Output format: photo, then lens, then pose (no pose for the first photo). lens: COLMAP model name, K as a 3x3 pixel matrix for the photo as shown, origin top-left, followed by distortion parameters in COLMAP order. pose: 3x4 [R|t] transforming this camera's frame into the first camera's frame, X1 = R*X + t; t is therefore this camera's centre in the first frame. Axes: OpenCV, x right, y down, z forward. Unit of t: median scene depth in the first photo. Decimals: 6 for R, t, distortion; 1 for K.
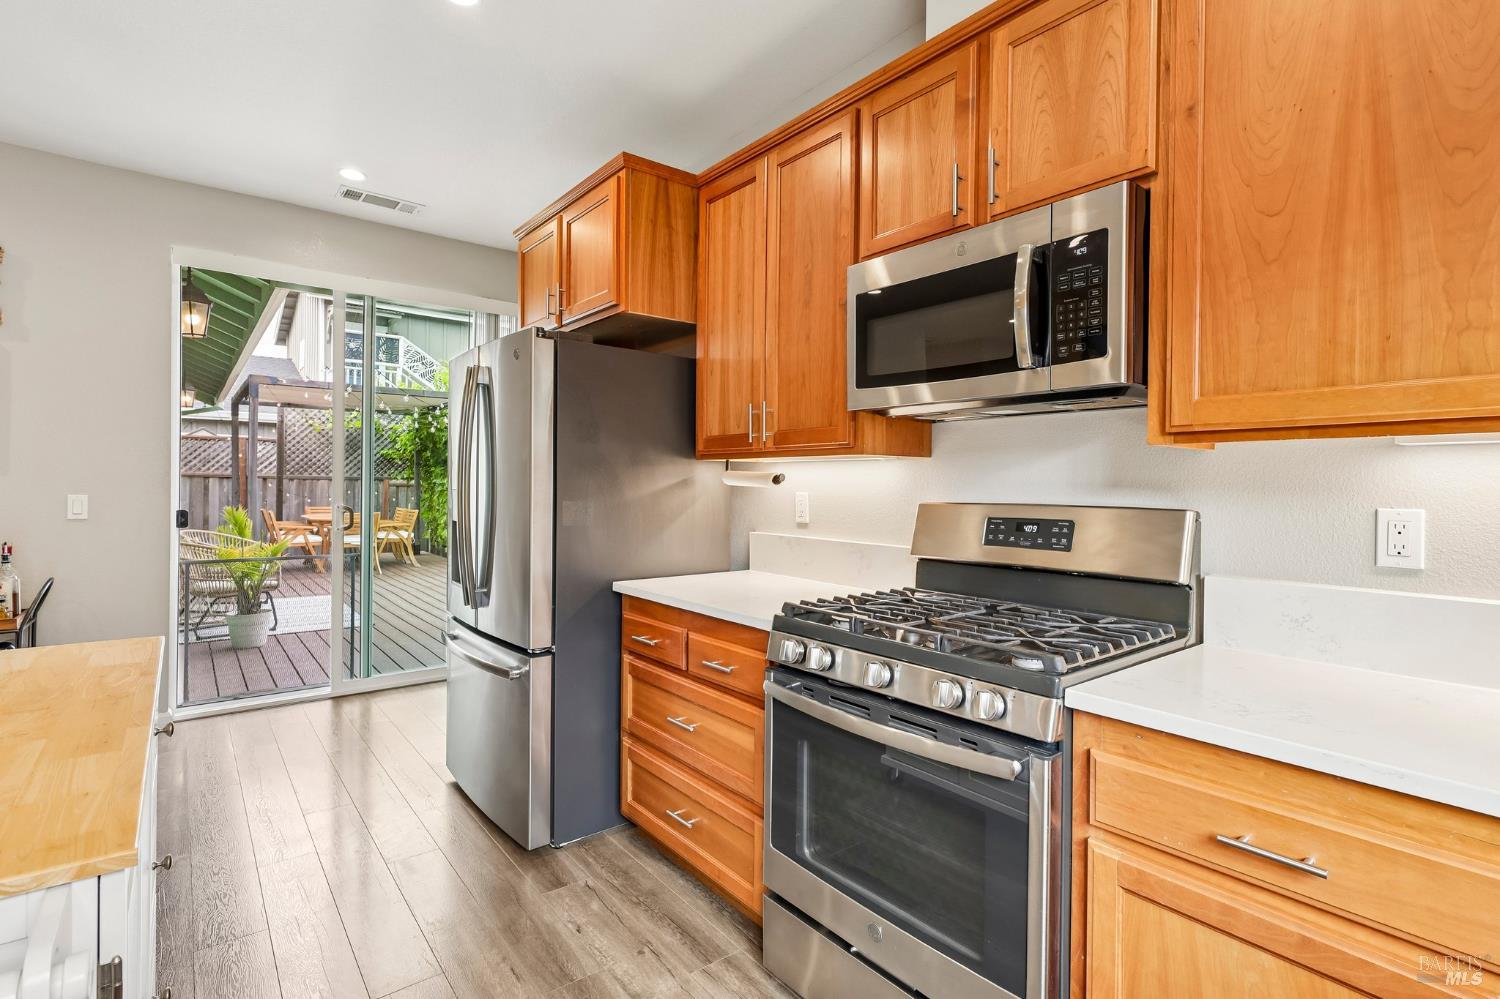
lens RADIAL K [[716.2, 0, 751.5], [0, 716.2, 489.0], [0, 0, 1]] dist [0.000290, 0.000334]
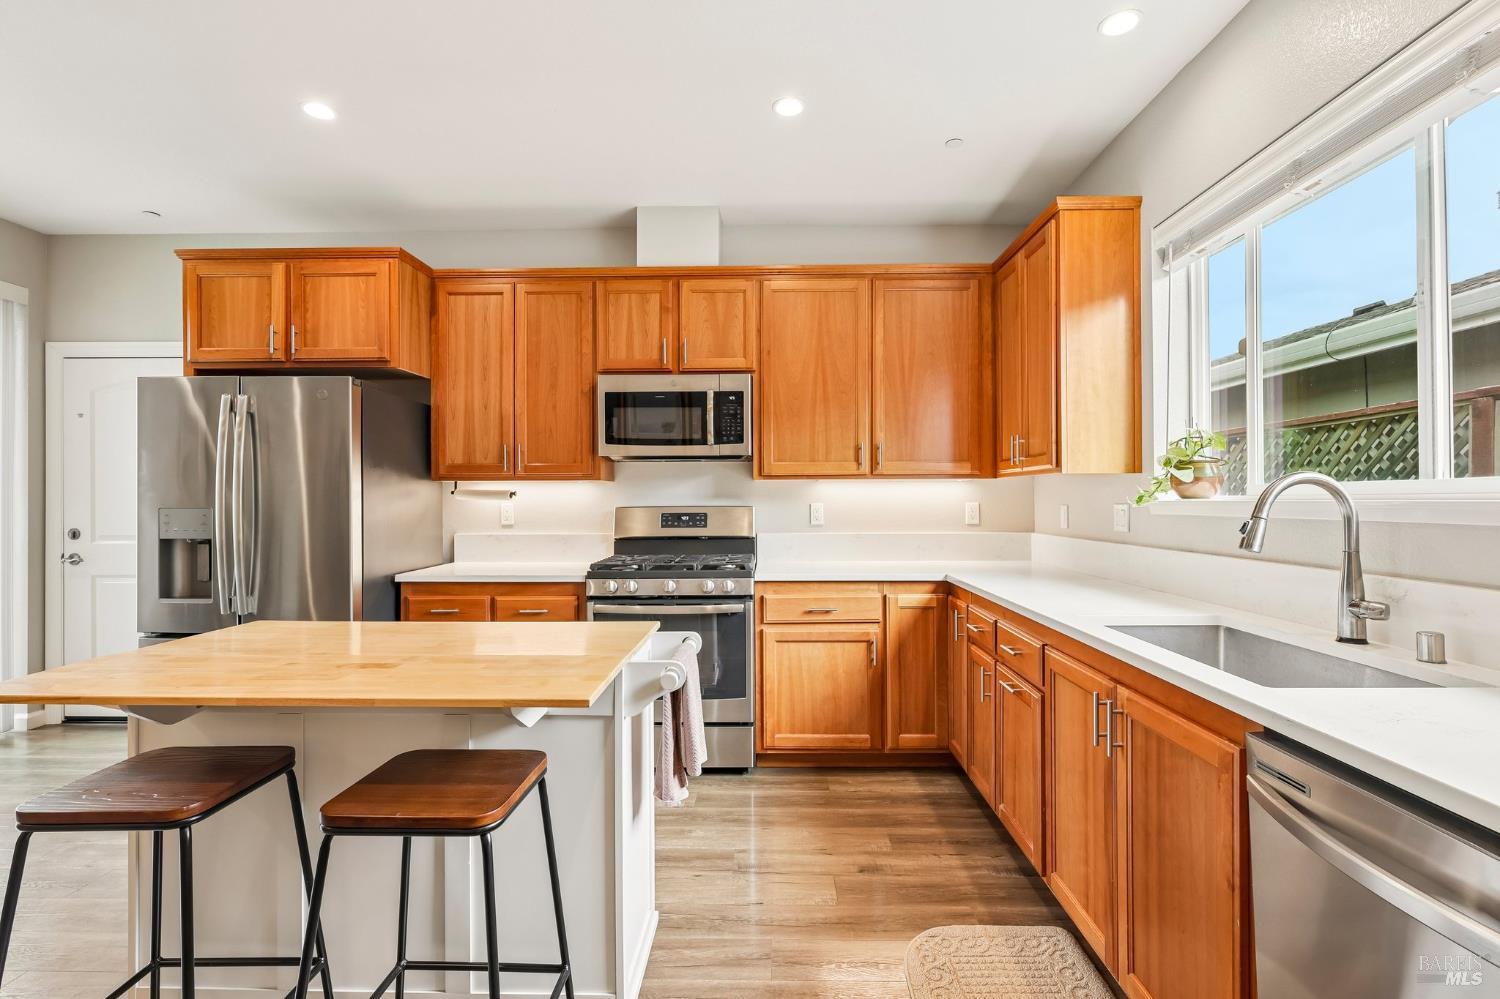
lens RADIAL K [[685.3, 0, 747.2], [0, 685.3, 493.4], [0, 0, 1]] dist [-0.000722, 0.000012]
pose [[0.642749, -0.007145, 0.766043, -1.021359], [0.015091, 0.999881, -0.003336, -0.005648], [-0.765928, 0.013704, 0.642780, -0.403438]]
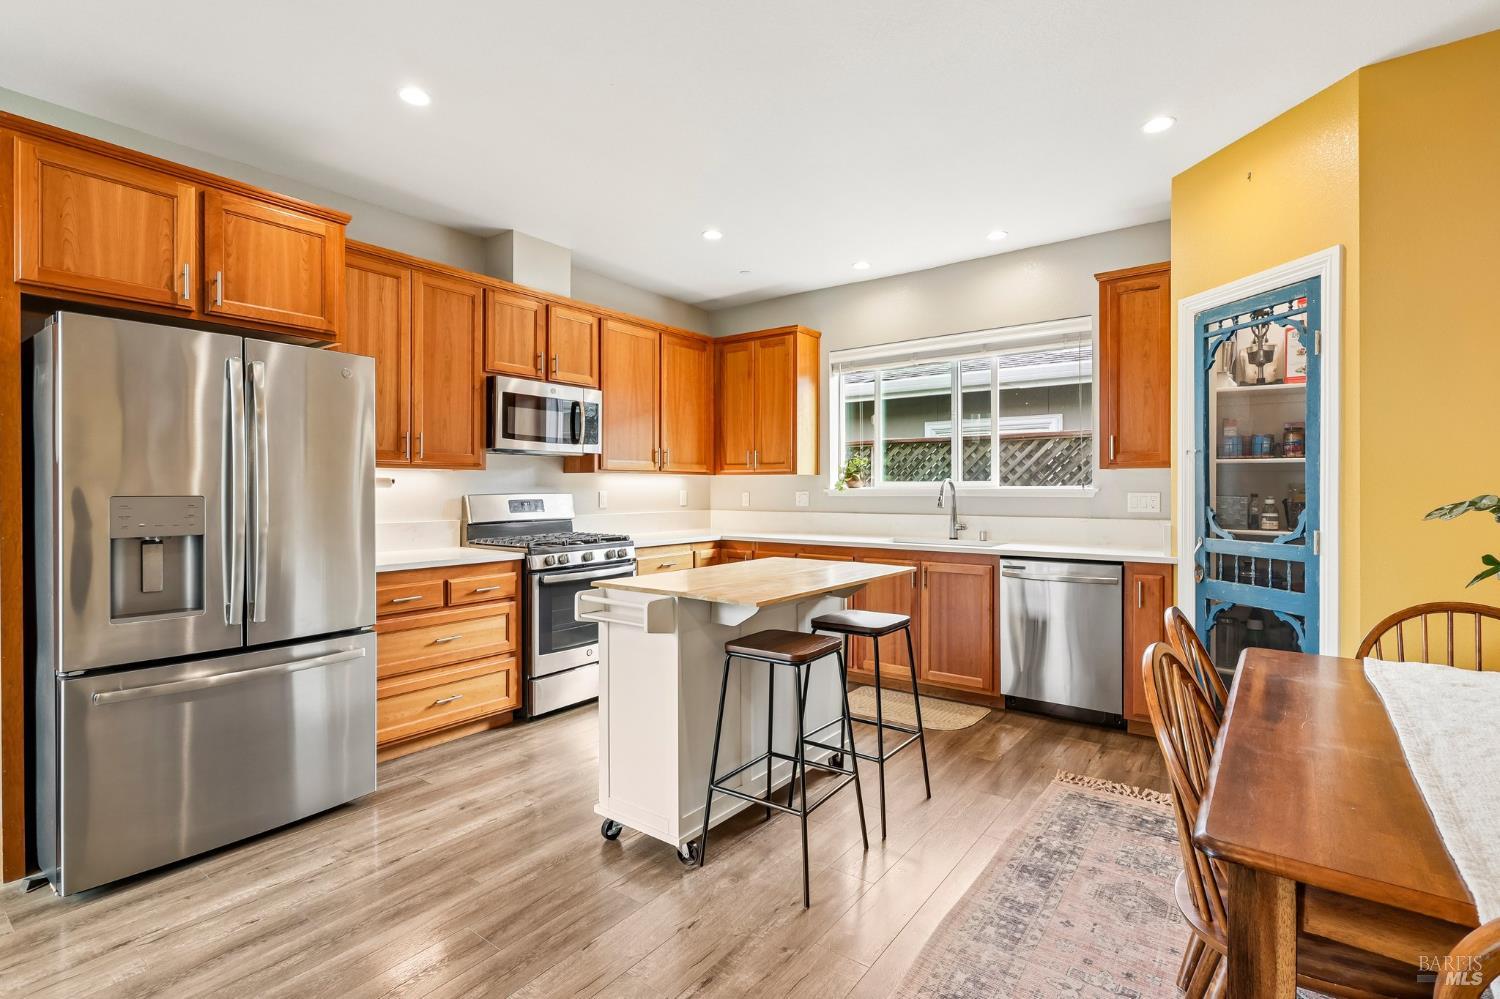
lens RADIAL K [[696.7, 0, 743.1], [0, 696.7, 490.1], [0, 0, 1]] dist [-0.000099, 0.000219]
pose [[-0.241941, -0.011980, 0.970217, -2.082506], [0.004209, 0.999901, 0.013396, -0.018939], [-0.970282, 0.007325, -0.241867, 0.891234]]
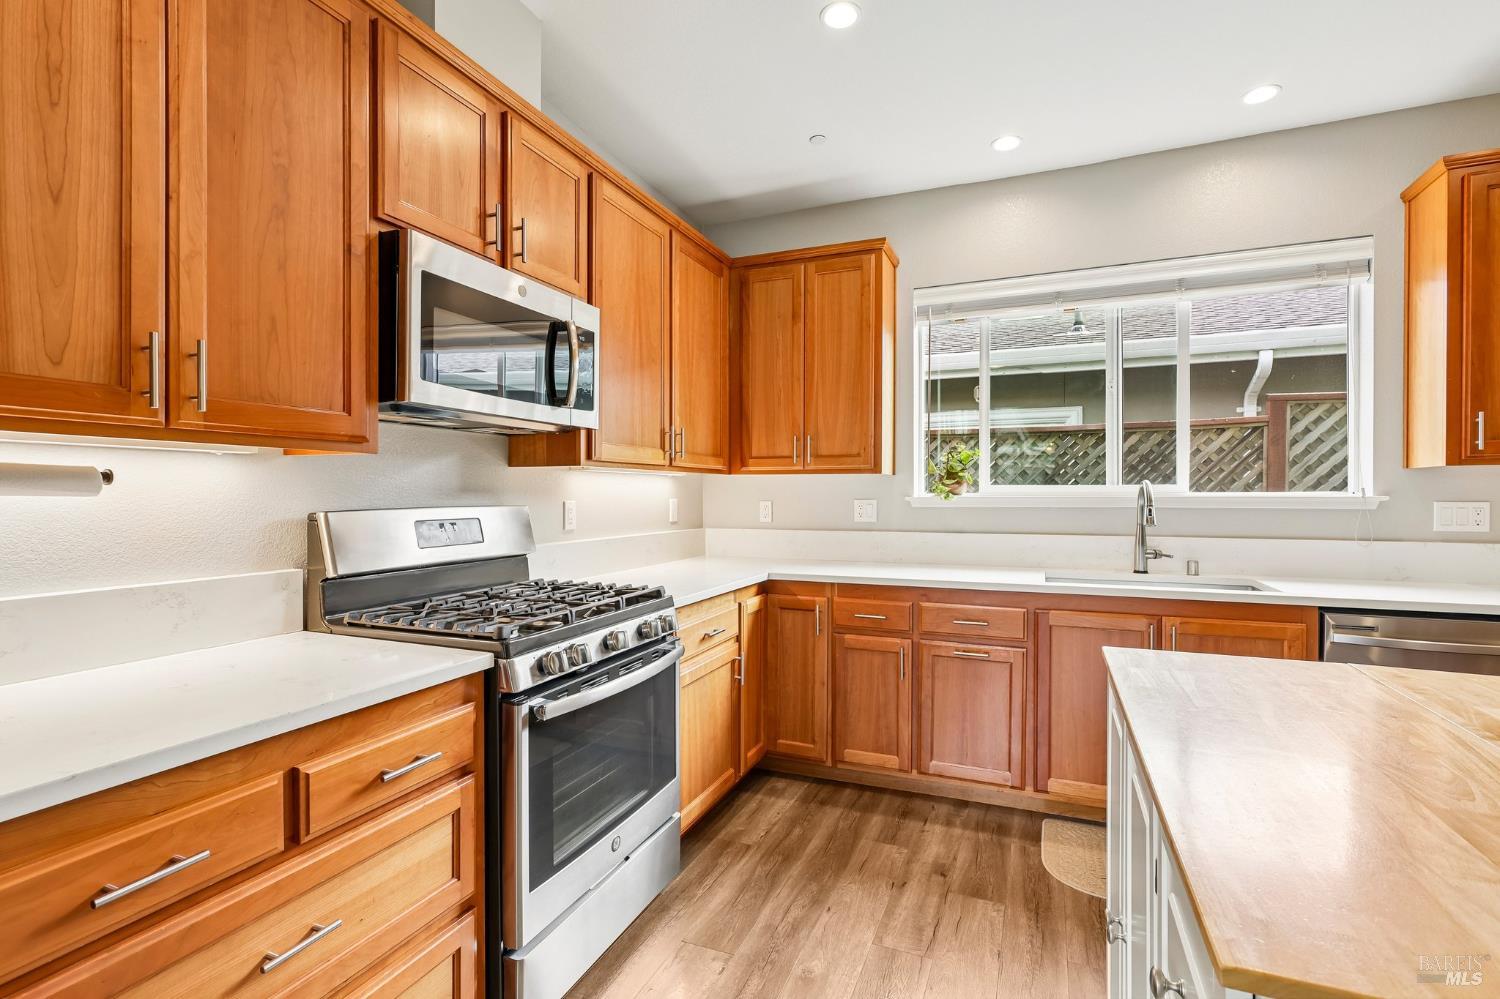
lens RADIAL K [[692.2, 0, 750.0], [0, 692.2, 499.5], [0, 0, 1]] dist [-0.000021, 0.000468]
pose [[-0.477399, -0.016336, 0.878535, -0.841366], [0.001331, 0.999813, 0.019315, -0.012200], [-0.878686, 0.010390, -0.477288, 1.143331]]
